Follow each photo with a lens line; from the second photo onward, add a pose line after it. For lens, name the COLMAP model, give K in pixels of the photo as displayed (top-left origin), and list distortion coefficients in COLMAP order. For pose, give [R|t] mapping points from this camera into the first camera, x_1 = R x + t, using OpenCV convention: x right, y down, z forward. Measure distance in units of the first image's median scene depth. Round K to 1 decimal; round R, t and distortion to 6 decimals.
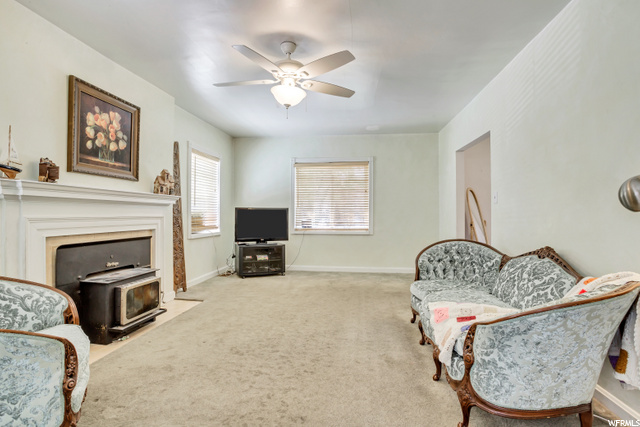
lens RADIAL K [[309.4, 0, 311.9], [0, 309.4, 213.2], [0, 0, 1]] dist [-0.047027, 0.000404]
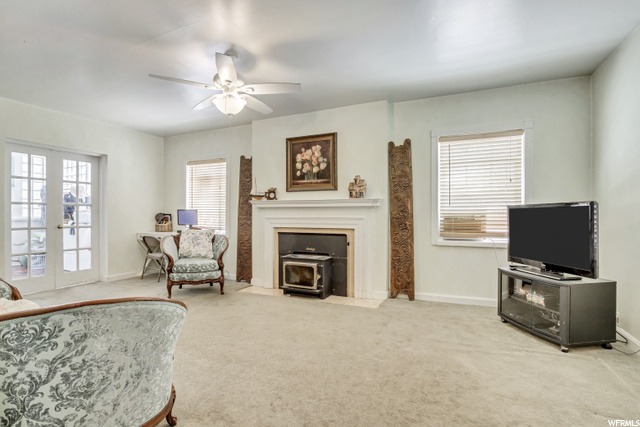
lens RADIAL K [[309.4, 0, 311.9], [0, 309.4, 213.2], [0, 0, 1]] dist [-0.047027, 0.000404]
pose [[-0.280593, -0.002840, -0.959823, 0.788443], [0.003269, 0.999987, -0.003914, -0.002937], [0.959821, -0.004236, -0.280580, 1.410935]]
